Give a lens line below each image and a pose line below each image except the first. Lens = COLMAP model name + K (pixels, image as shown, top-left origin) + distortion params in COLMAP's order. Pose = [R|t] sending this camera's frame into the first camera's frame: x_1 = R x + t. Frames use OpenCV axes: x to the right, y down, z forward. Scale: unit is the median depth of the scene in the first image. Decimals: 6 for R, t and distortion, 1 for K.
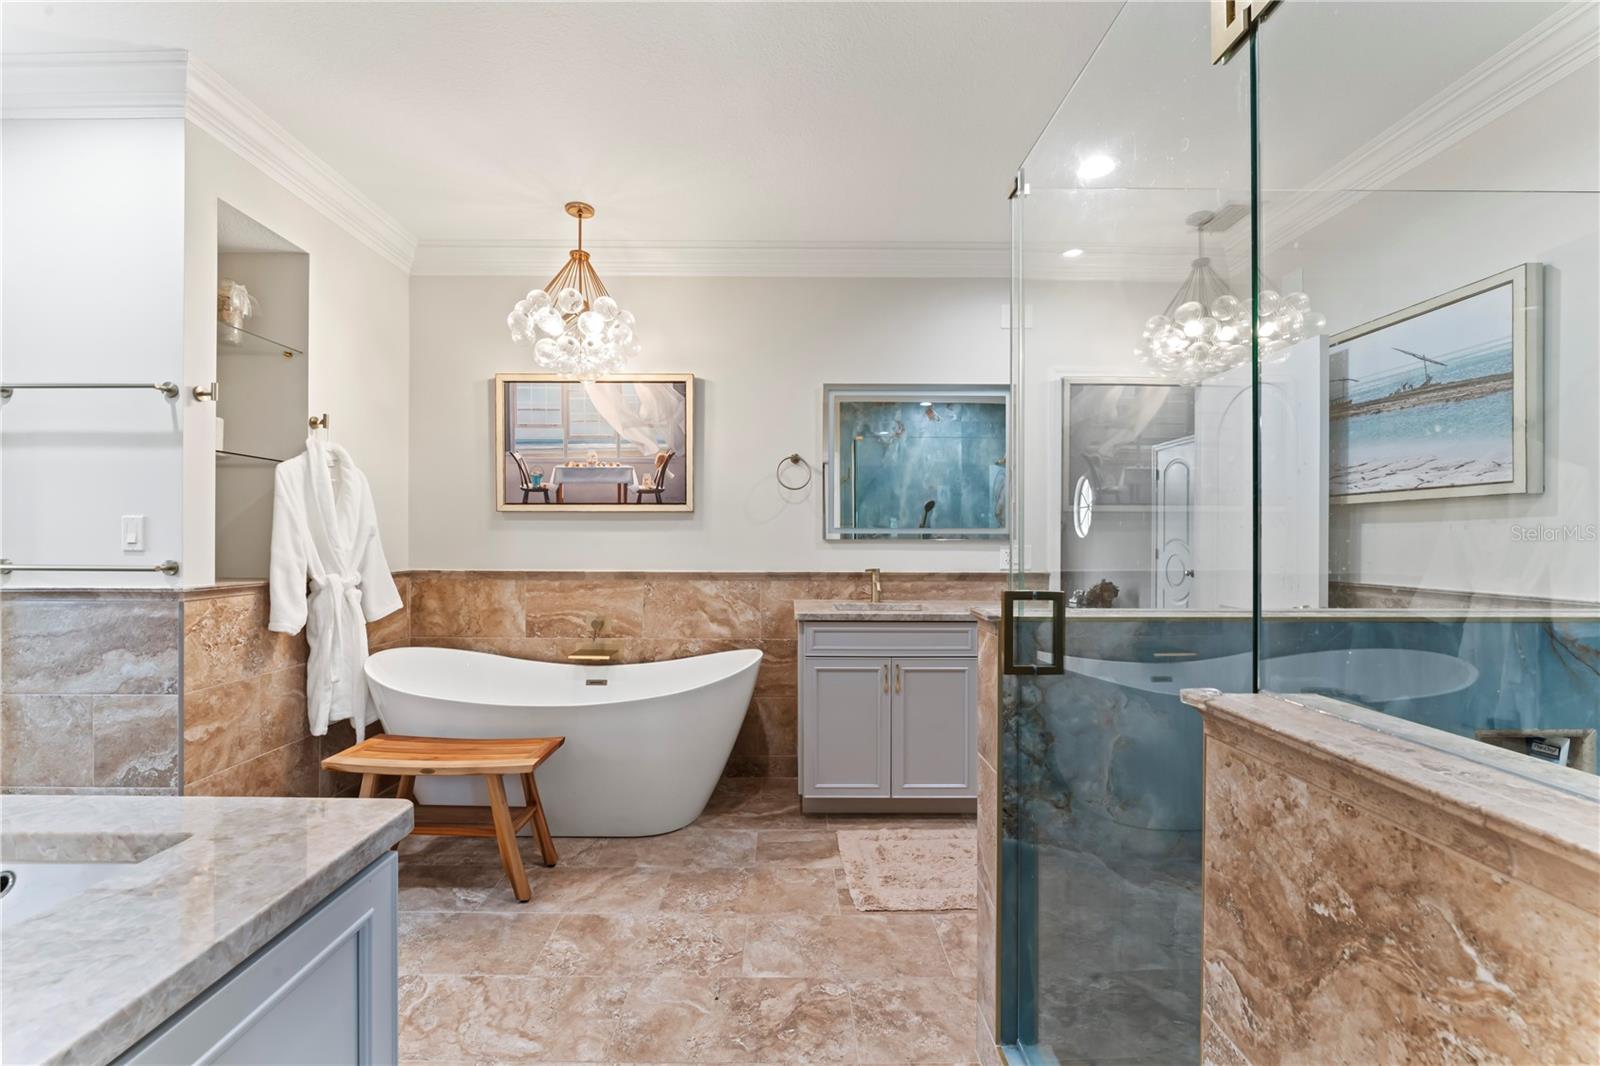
lens RADIAL K [[648.4, 0, 788.7], [0, 648.4, 538.8], [0, 0, 1]] dist [0.003473, 0.000703]
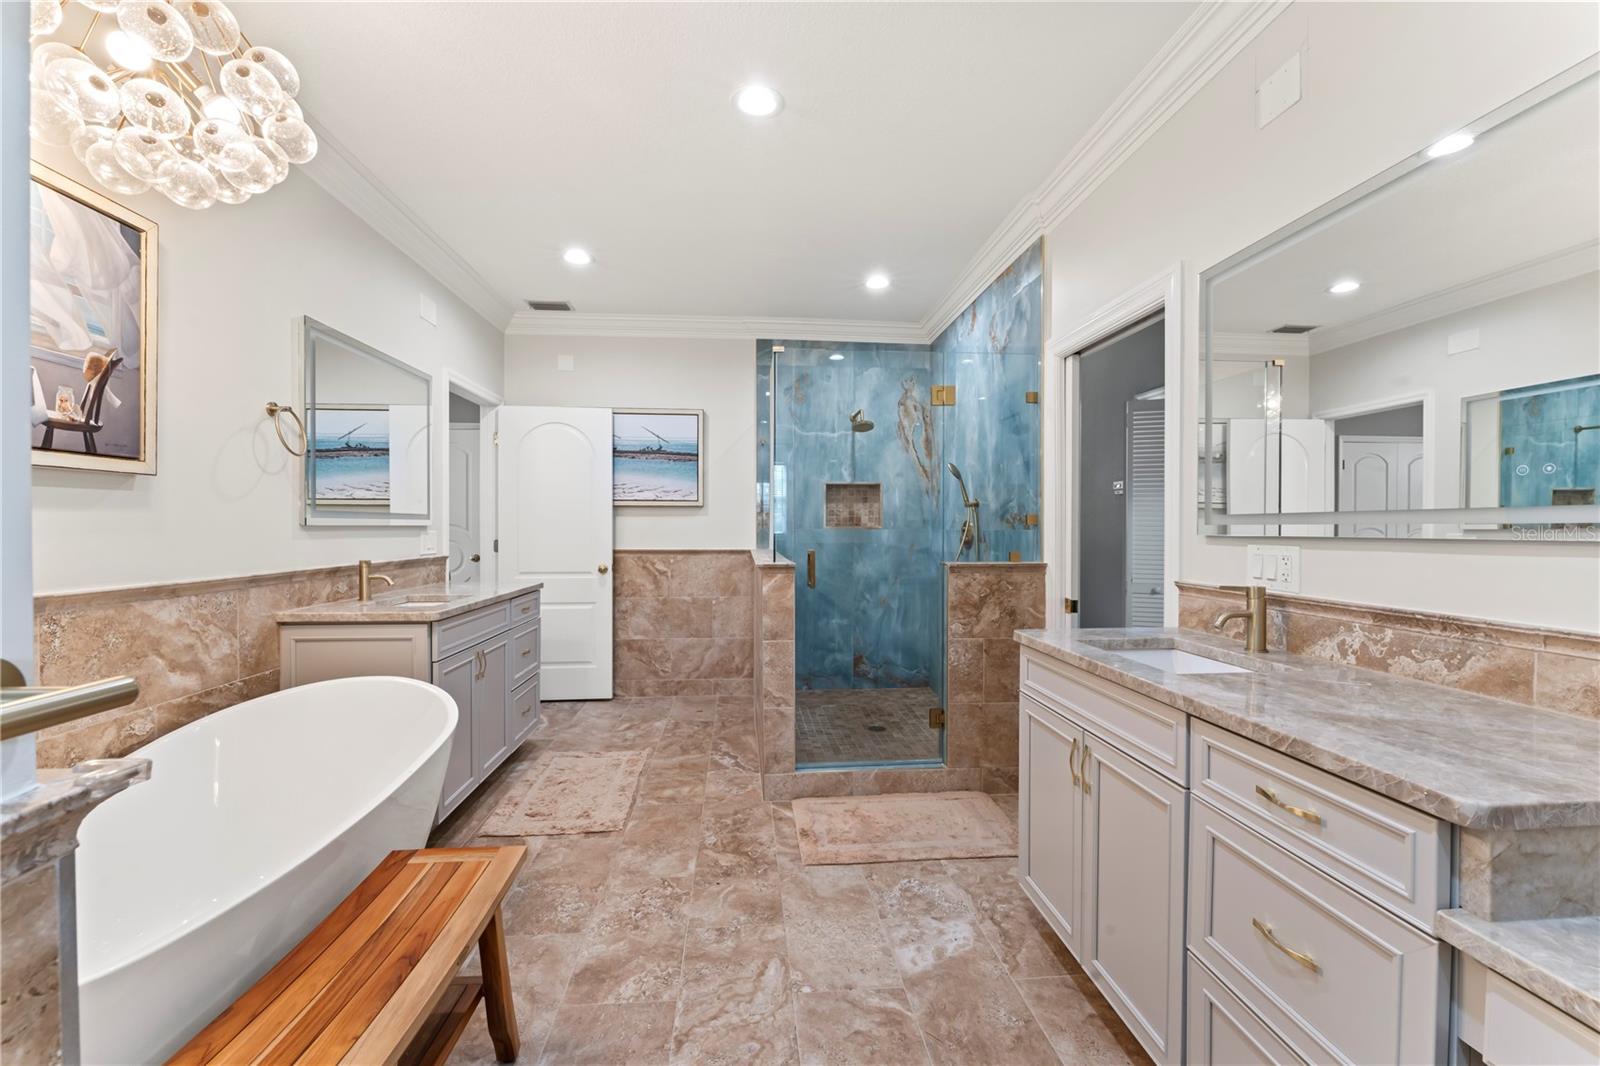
lens RADIAL K [[648.4, 0, 792.3], [0, 648.4, 529.7], [0, 0, 1]] dist [0.003473, 0.000703]
pose [[-0.083597, -0.008563, 0.996463, -0.739510], [-0.002123, 0.999962, 0.008415, -0.001813], [-0.996497, -0.001412, -0.083612, 0.509846]]
